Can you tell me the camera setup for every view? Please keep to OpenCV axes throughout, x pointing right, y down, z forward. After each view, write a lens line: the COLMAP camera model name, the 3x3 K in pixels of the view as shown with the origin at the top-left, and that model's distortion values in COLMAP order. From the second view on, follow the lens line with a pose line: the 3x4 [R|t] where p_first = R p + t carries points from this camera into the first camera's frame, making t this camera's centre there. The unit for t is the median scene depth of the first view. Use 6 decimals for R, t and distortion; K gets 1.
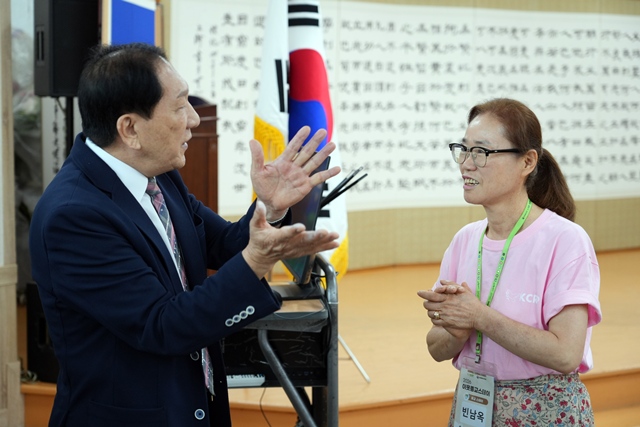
lens RADIAL K [[1204.9, 0, 320.0], [0, 1204.9, 215.2], [0, 0, 1]] dist [-0.021684, 0.000000]
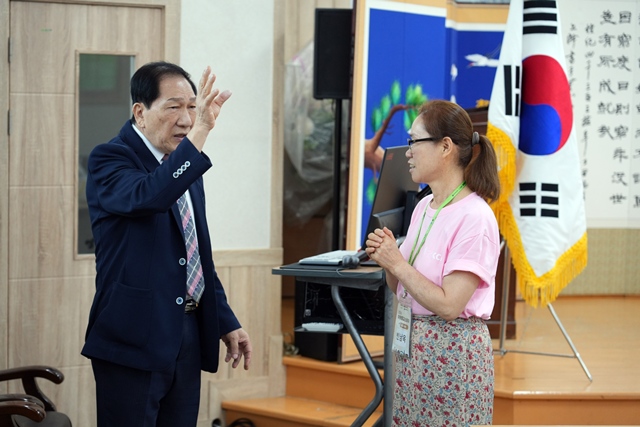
lens RADIAL K [[1737.7, 0, 320.0], [0, 1737.7, 213.2], [0, 0, 1]] dist [-0.303425, 0.000000]
pose [[0.886724, 0.036179, -0.460882, 0.516720], [-0.050296, 0.998565, -0.018380, 0.036181], [0.459556, 0.039478, 0.887271, -0.412708]]
